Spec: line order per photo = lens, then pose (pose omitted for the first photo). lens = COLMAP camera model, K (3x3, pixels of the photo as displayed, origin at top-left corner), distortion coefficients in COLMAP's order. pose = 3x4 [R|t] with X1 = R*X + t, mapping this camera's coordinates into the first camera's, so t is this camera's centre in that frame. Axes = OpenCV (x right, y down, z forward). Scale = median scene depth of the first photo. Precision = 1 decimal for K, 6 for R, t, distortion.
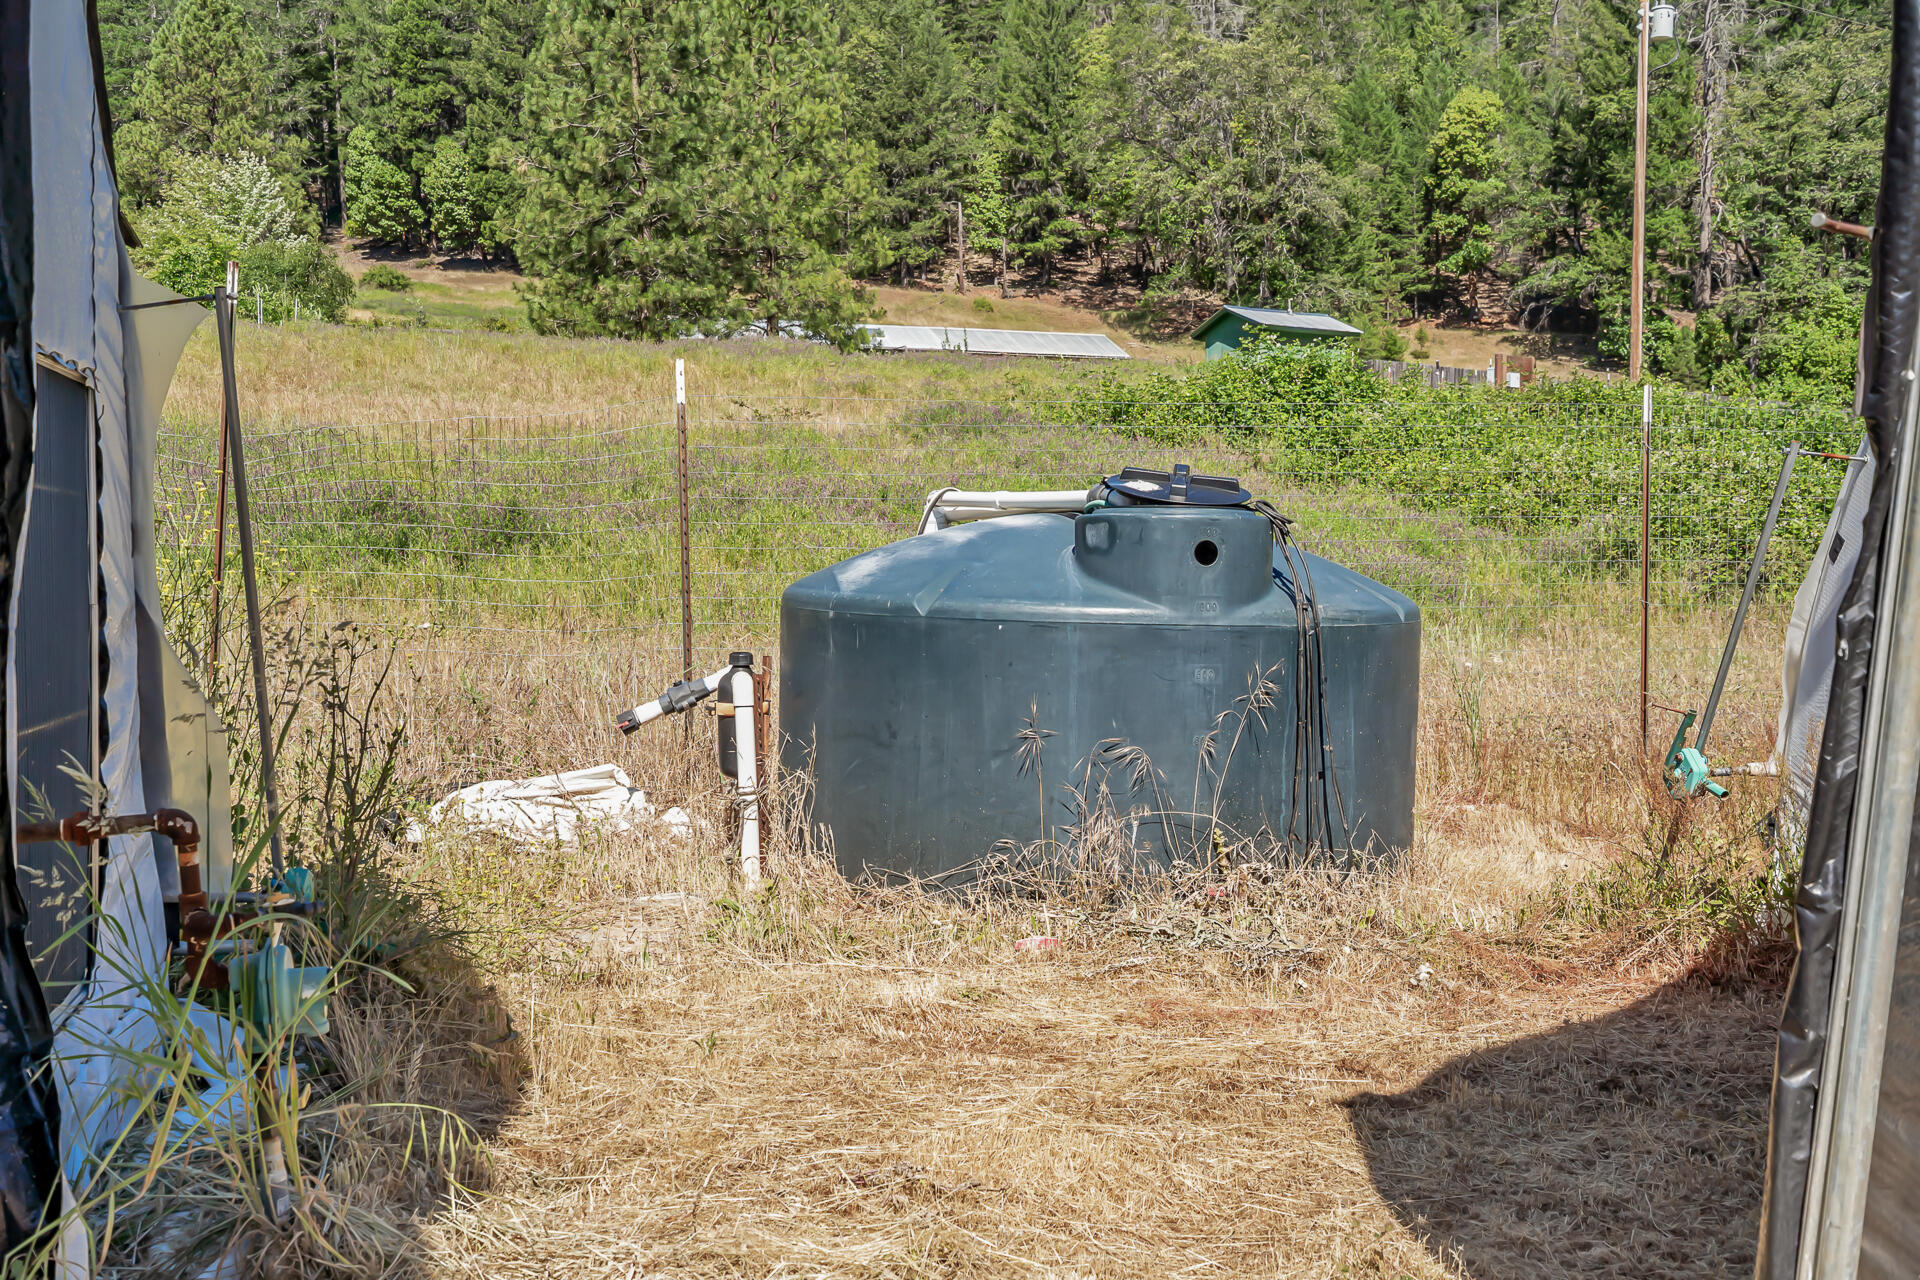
lens RADIAL K [[1906.7, 0, 955.4], [0, 1906.7, 643.3], [0, 0, 1]] dist [0.005881, 0.000000]
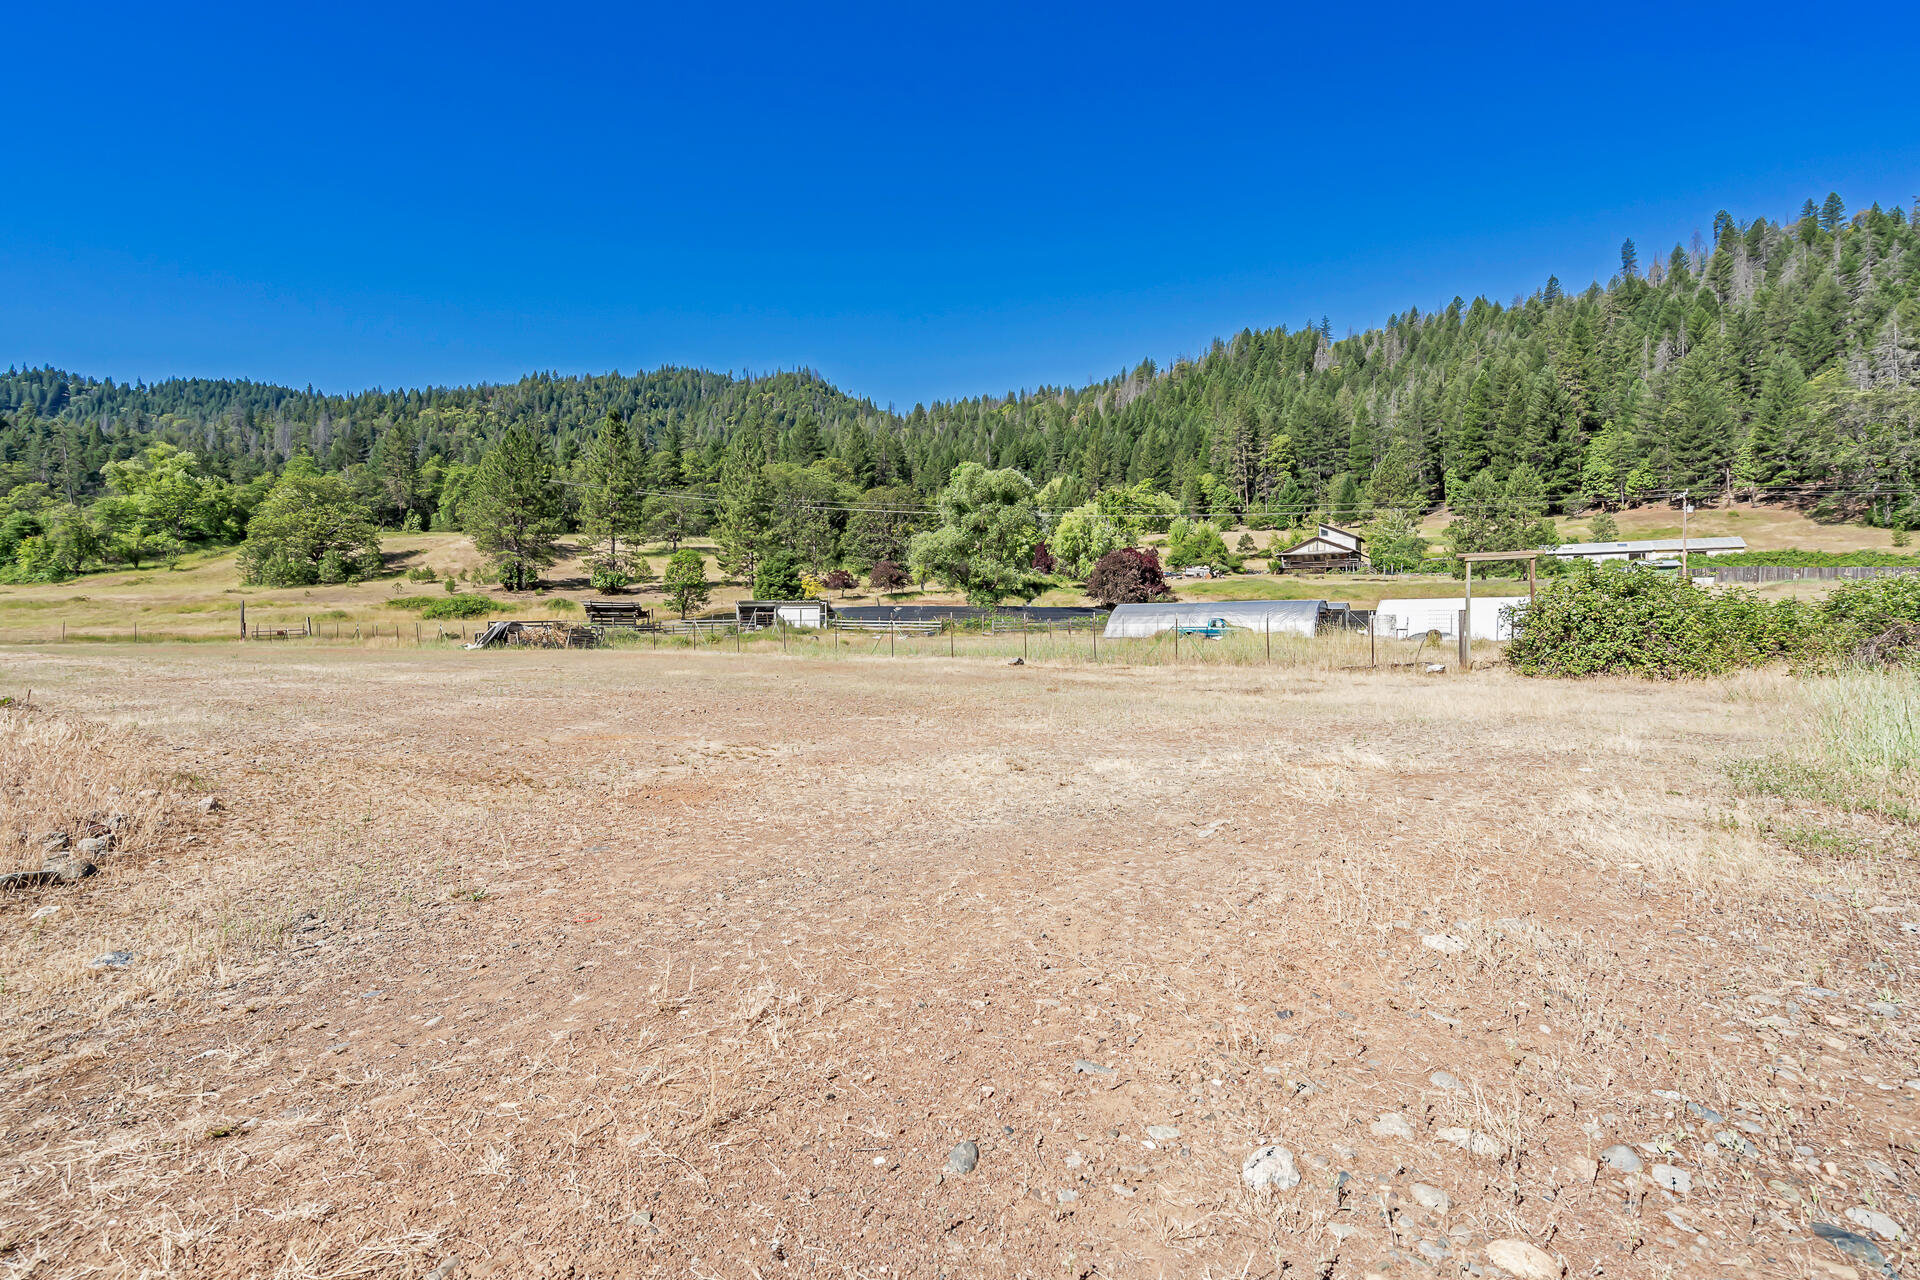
lens RADIAL K [[877.2, 0, 953.8], [0, 877.2, 640.1], [0, 0, 1]] dist [-0.005807, 0.002141]
pose [[0.659644, 0.004853, -0.751563, 0.180694], [-0.024536, 0.999585, -0.015081, 0.016224], [0.751178, 0.028389, 0.659489, -0.398767]]
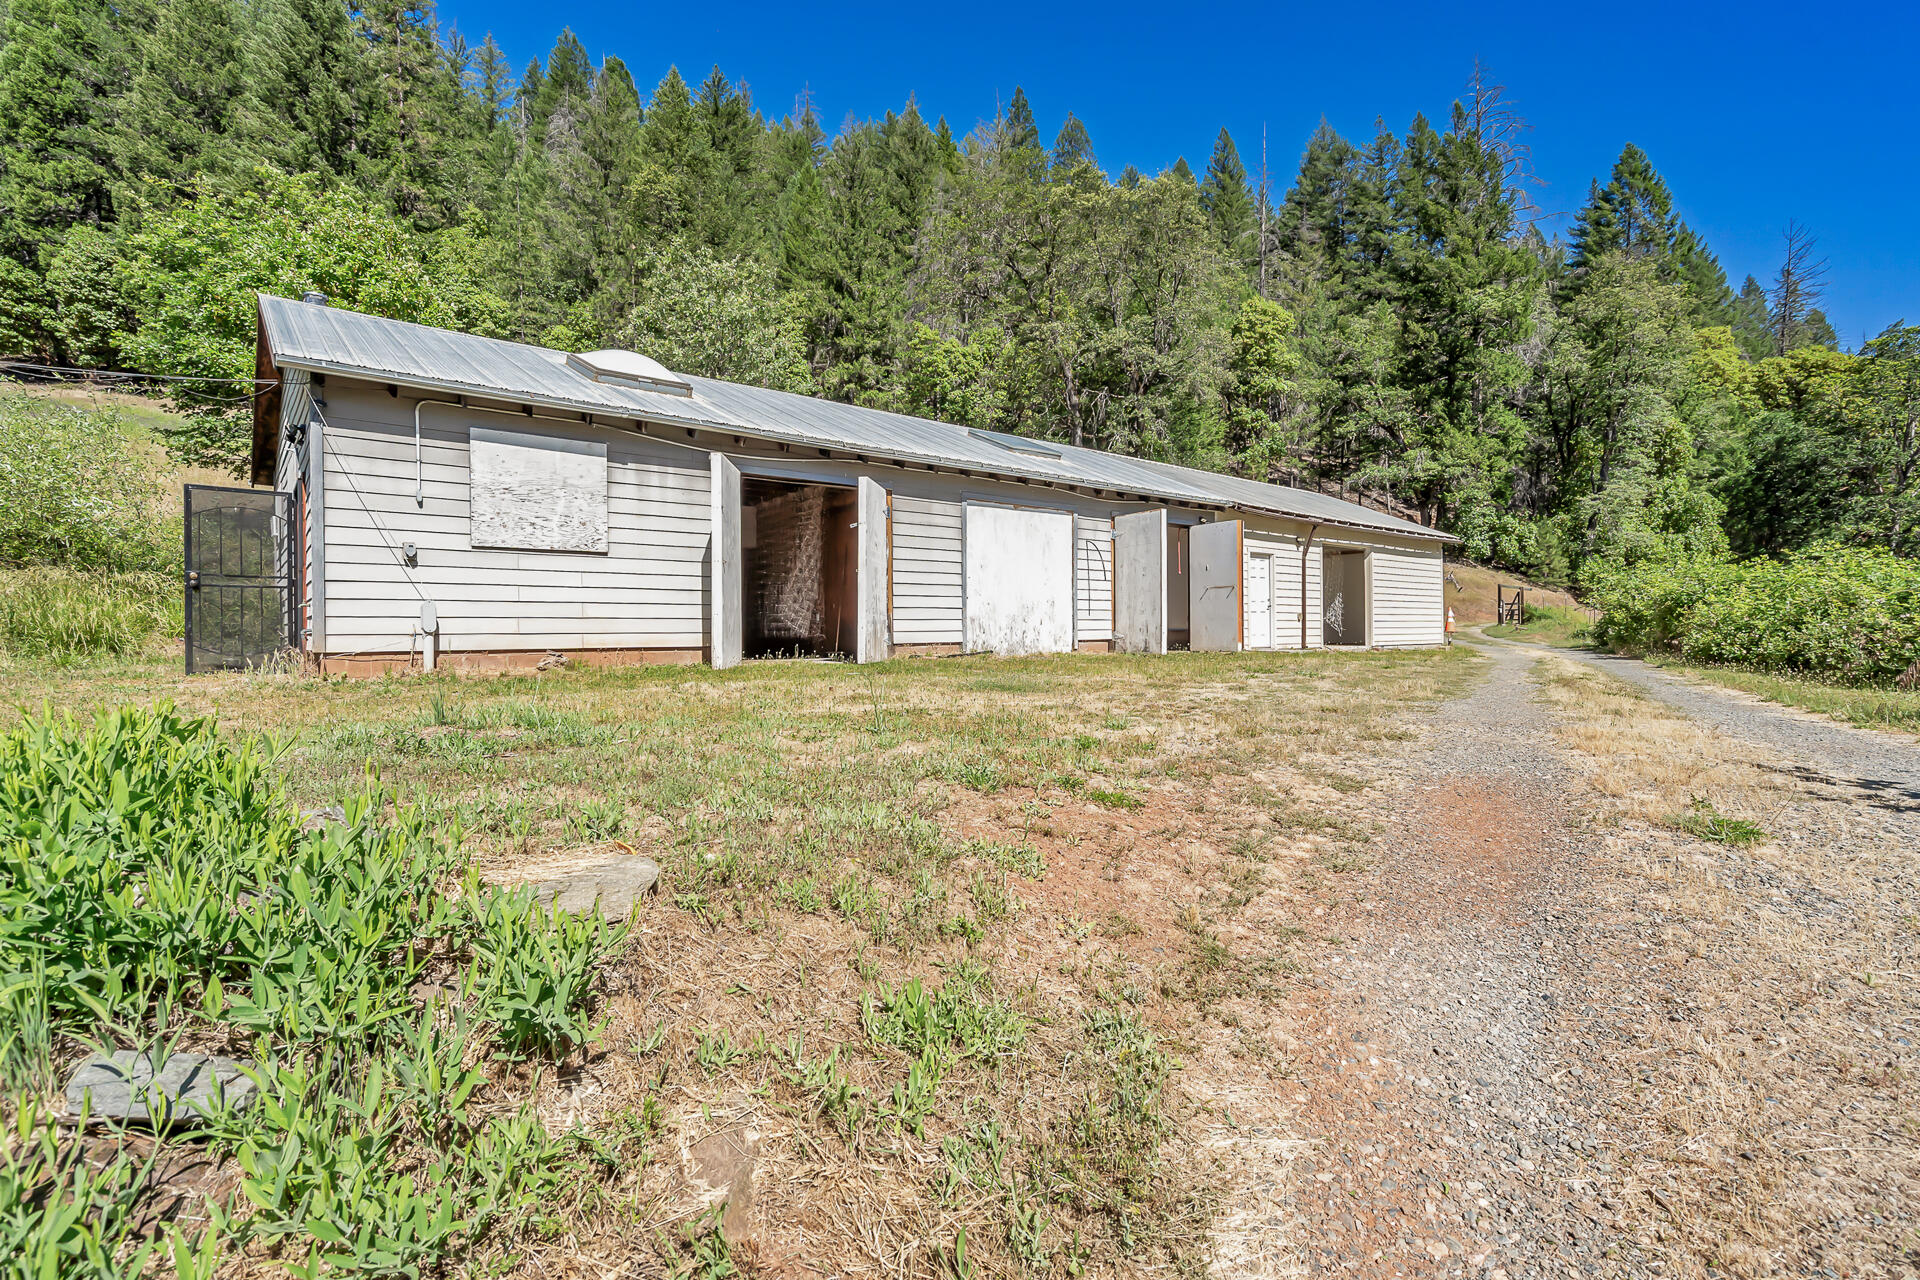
lens RADIAL K [[877.2, 0, 947.3], [0, 877.2, 627.3], [0, 0, 1]] dist [-0.005807, 0.002141]
pose [[0.925959, -0.011983, 0.377434, -0.079665], [0.024468, 0.999300, -0.028301, -0.084324], [-0.376830, 0.035441, 0.925604, 0.559821]]
